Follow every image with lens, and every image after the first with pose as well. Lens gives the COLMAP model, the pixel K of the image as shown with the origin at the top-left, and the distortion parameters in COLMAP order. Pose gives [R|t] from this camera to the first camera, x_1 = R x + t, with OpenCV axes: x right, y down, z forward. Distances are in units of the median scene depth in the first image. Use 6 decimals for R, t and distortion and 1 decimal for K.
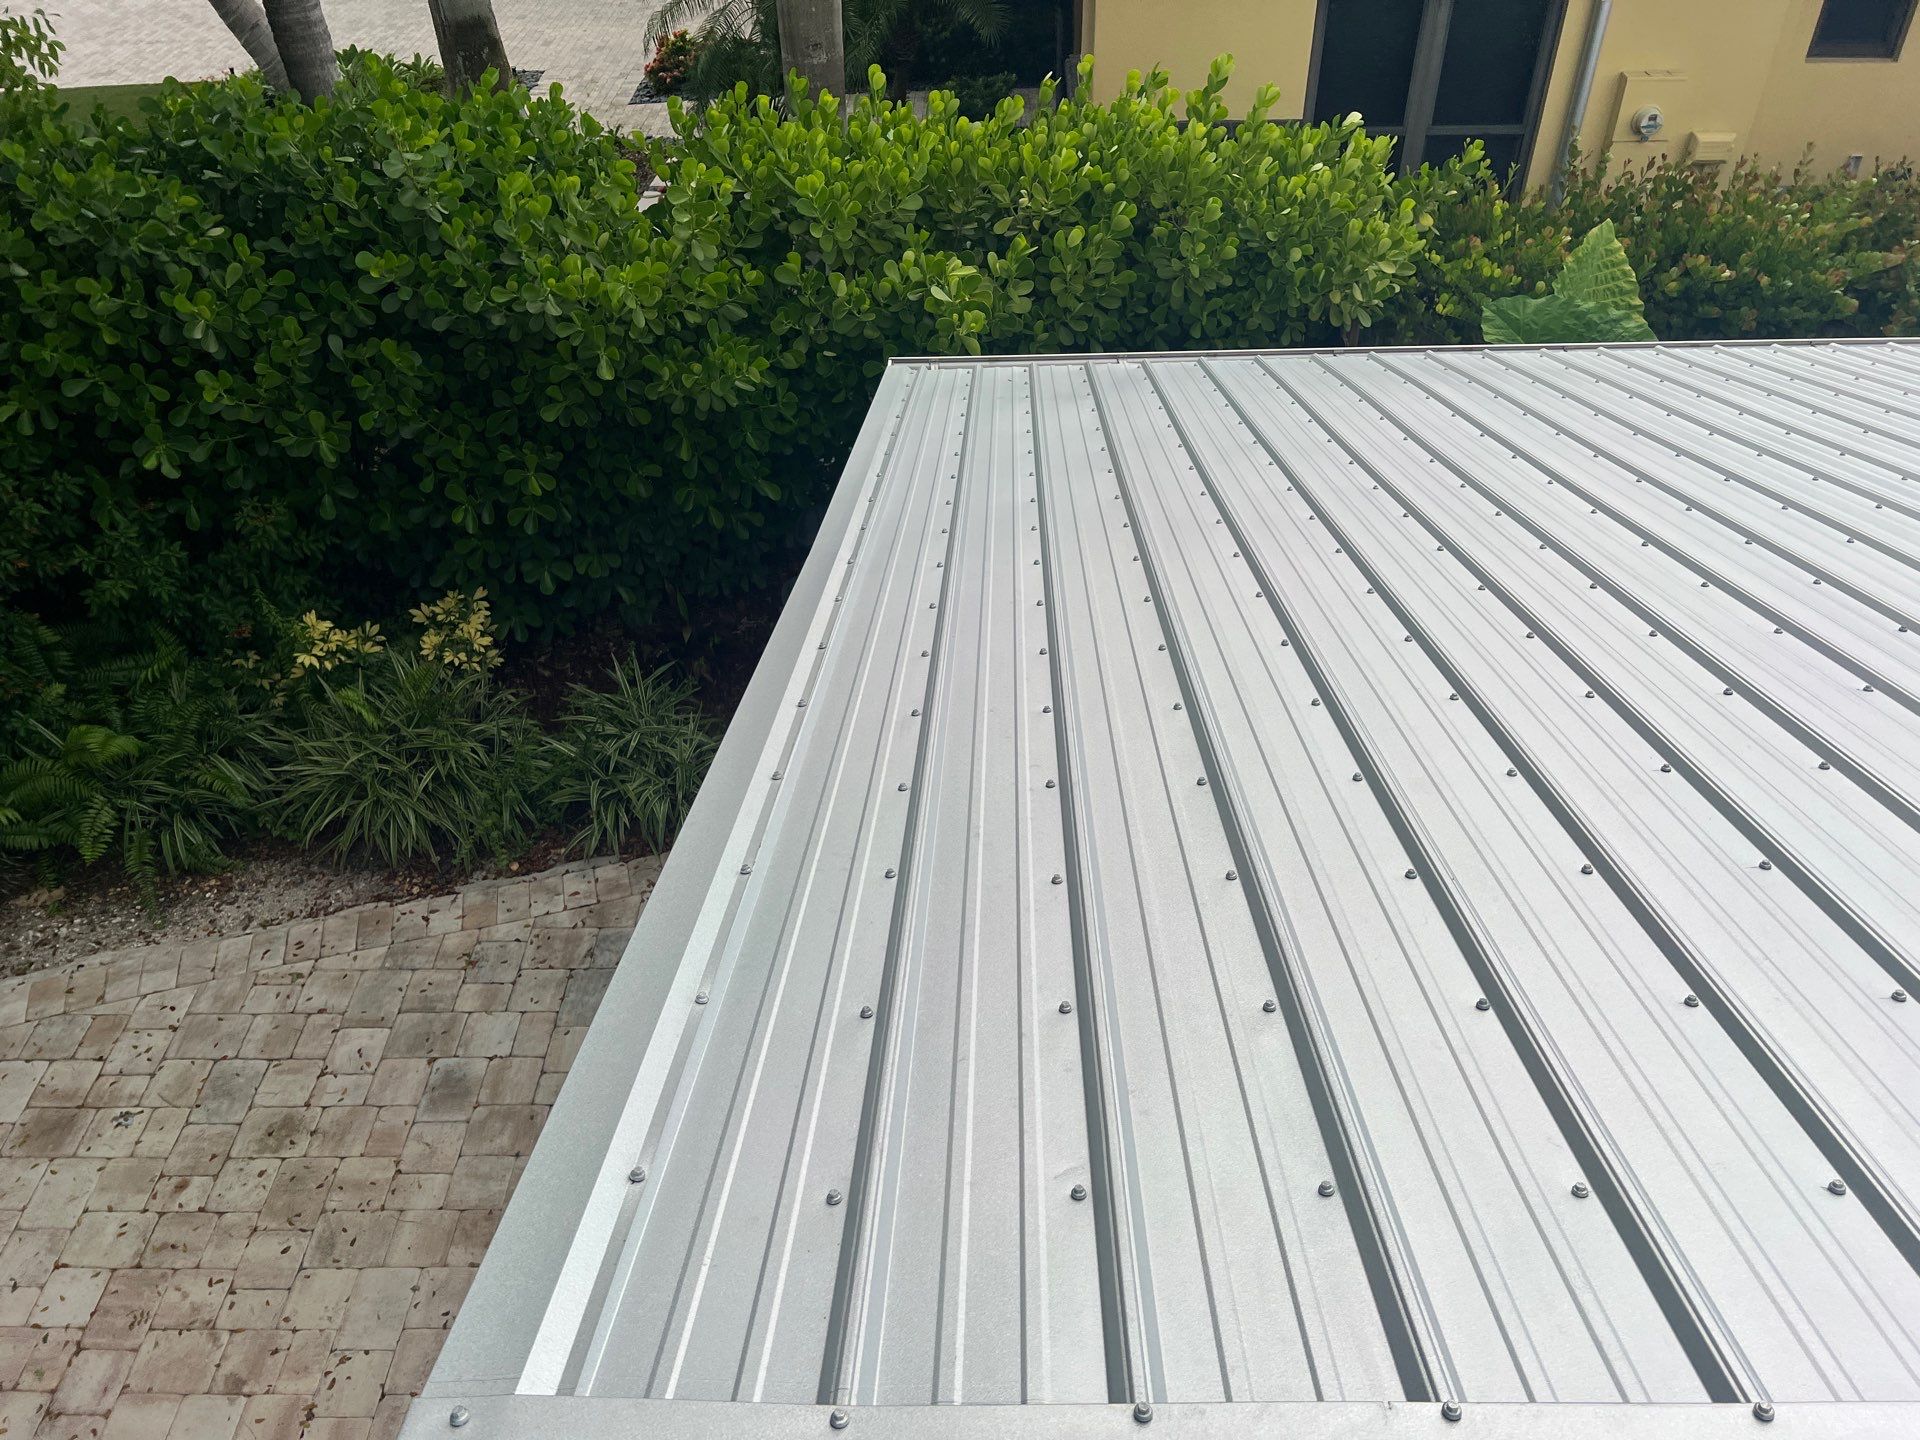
lens RADIAL K [[1450.4, 0, 968.5], [0, 1450.4, 732.4], [0, 0, 1]] dist [0.042528, -0.048646]
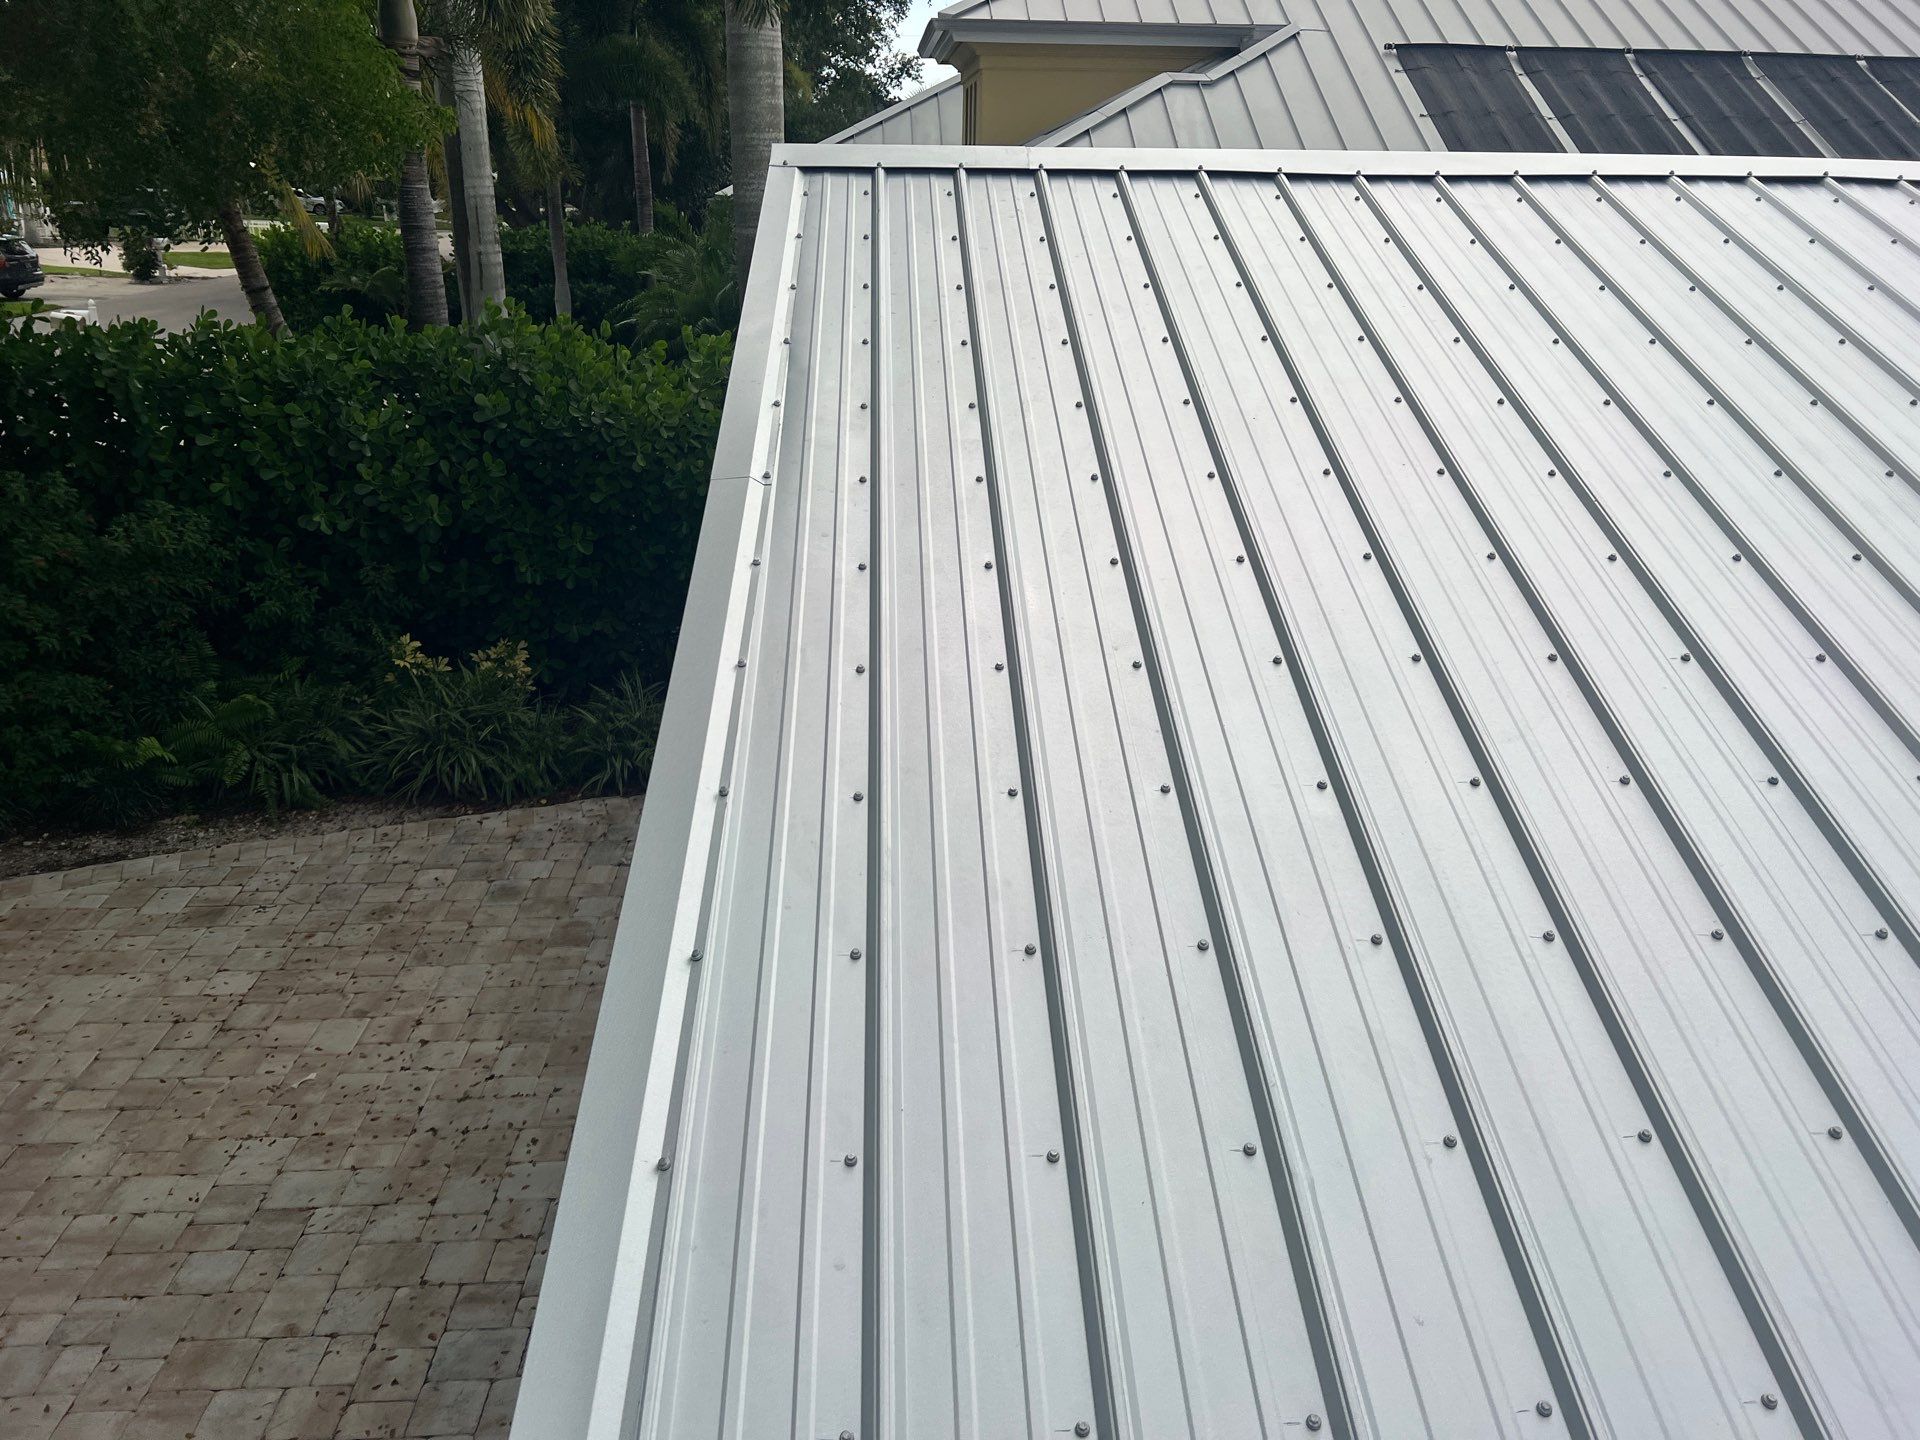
lens RADIAL K [[1450.4, 0, 946.0], [0, 1450.4, 720.7], [0, 0, 1]] dist [0.042528, -0.048646]
pose [[0.997936, 0.010979, 0.063268, -0.024447], [0.010565, 0.943775, -0.330420, 0.495436], [-0.063338, 0.330407, 0.941711, -0.343011]]
